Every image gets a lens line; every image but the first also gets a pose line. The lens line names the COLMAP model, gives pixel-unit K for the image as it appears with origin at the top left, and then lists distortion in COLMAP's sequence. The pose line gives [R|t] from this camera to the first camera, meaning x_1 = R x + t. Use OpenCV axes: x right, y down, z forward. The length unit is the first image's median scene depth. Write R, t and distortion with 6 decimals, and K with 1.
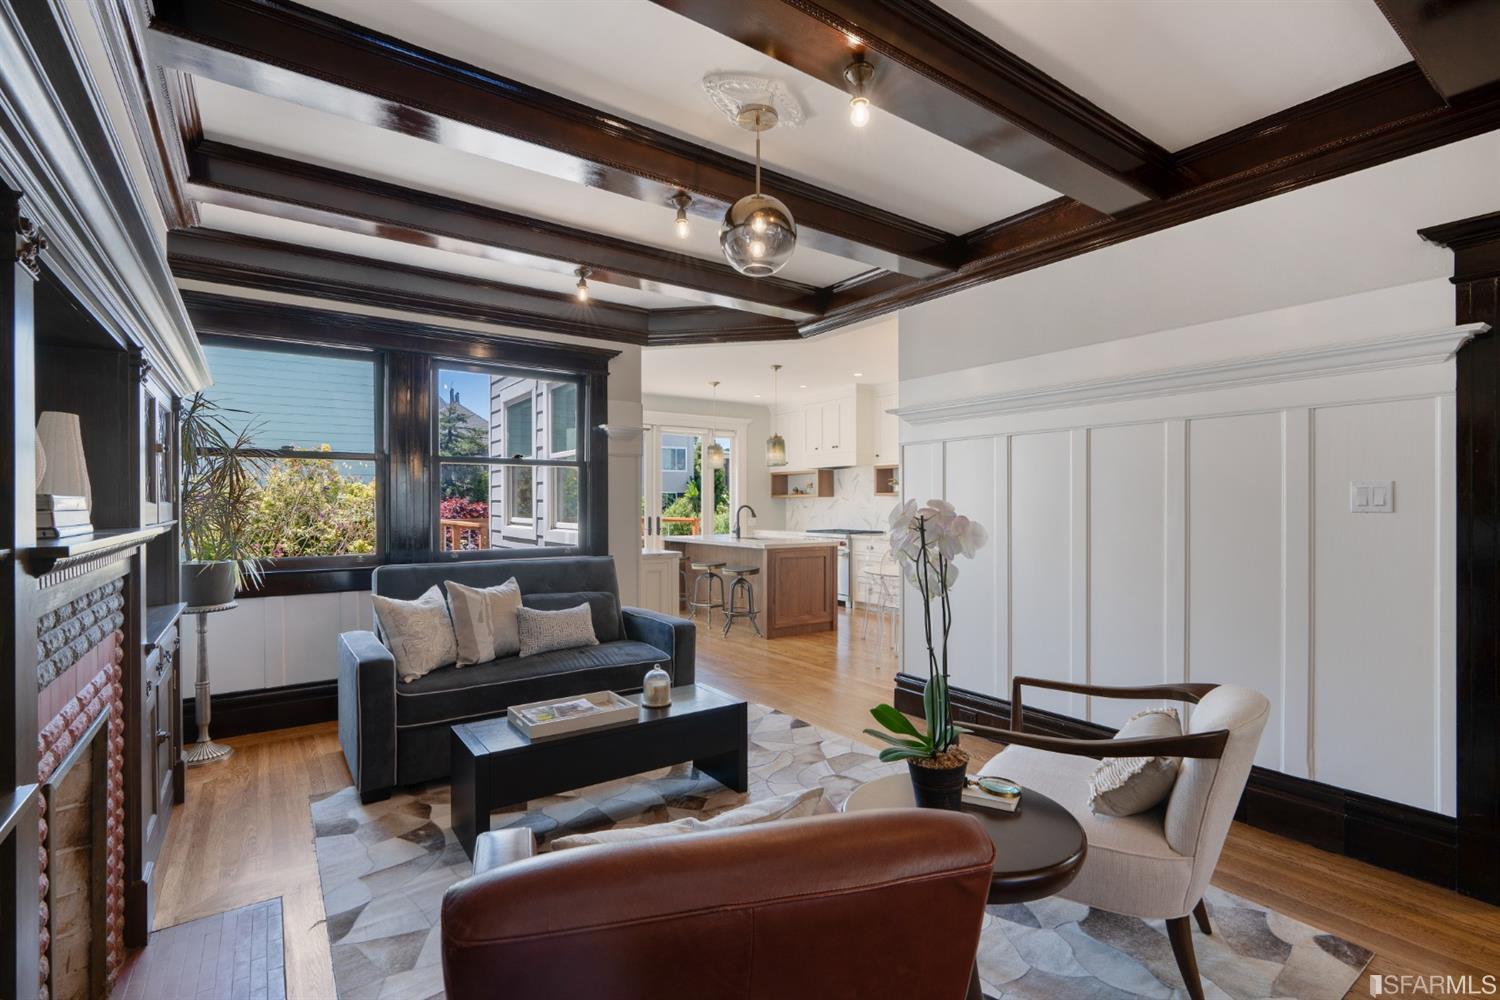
lens RADIAL K [[684.0, 0, 761.6], [0, 684.0, 504.2], [0, 0, 1]] dist [0.002855, -0.000826]
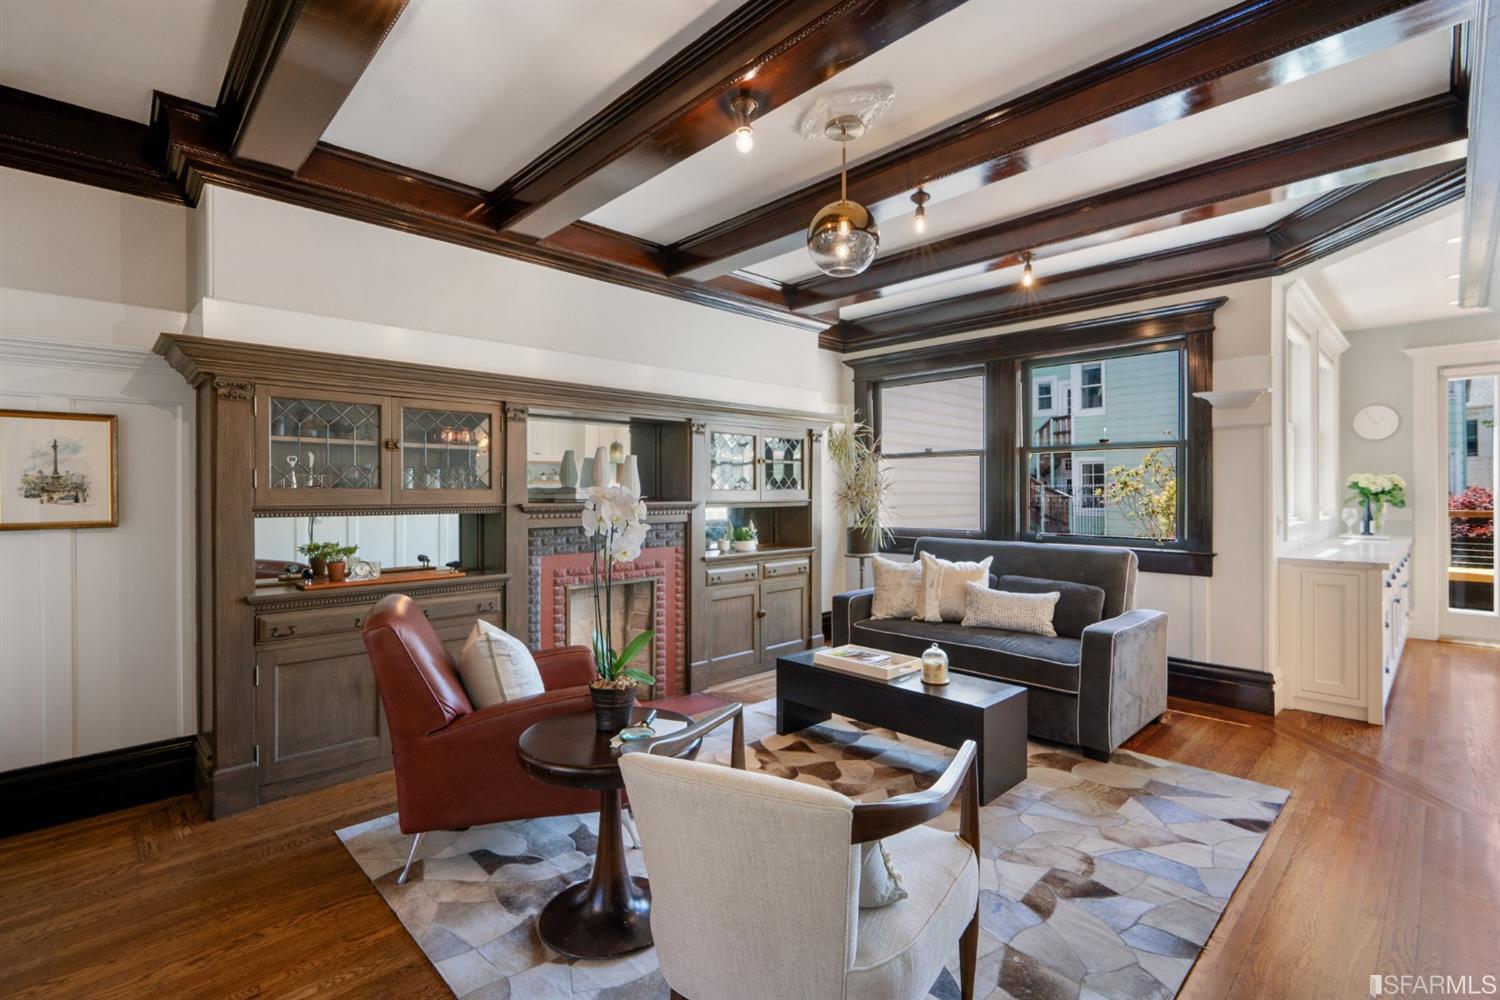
lens RADIAL K [[684.0, 0, 747.9], [0, 684.0, 495.7], [0, 0, 1]] dist [0.002855, -0.000826]
pose [[0.156045, 0.006510, -0.987728, 0.710082], [-0.000354, 0.999979, 0.006535, 0.001869], [0.987750, -0.000670, 0.156044, 0.475243]]
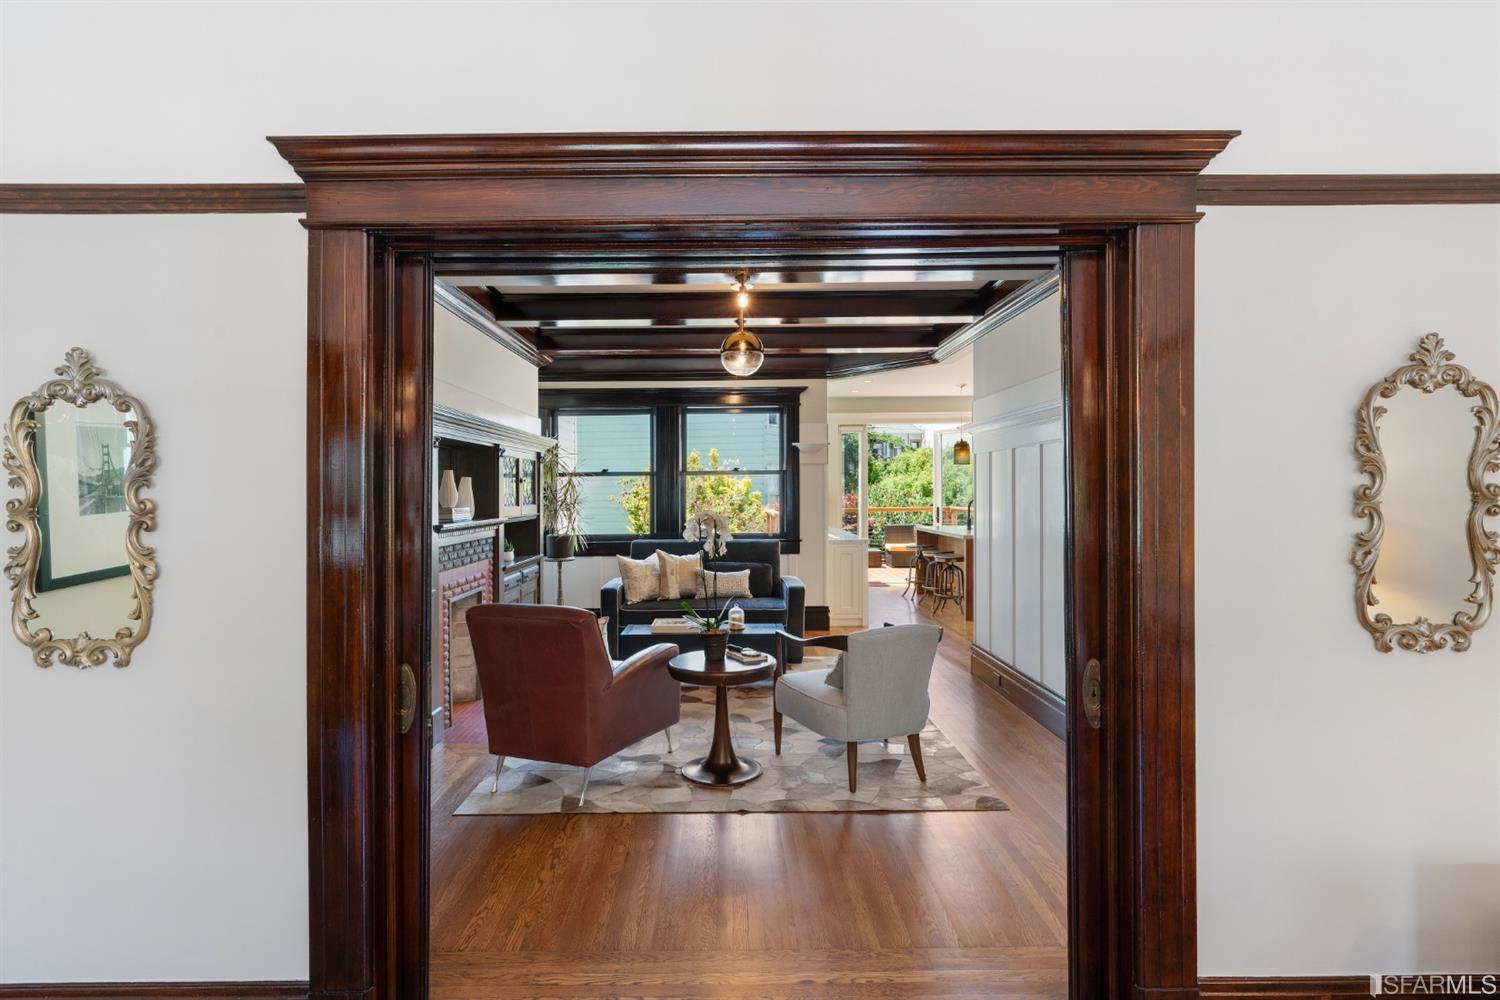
lens RADIAL K [[733.7, 0, 739.9], [0, 733.7, 495.2], [0, 0, 1]] dist [-0.000378, 0.000078]
pose [[0.819608, -0.003777, -0.572912, 0.729694], [0.007503, 0.999963, 0.004142, -0.027909], [0.572875, -0.007694, 0.819607, -0.360790]]
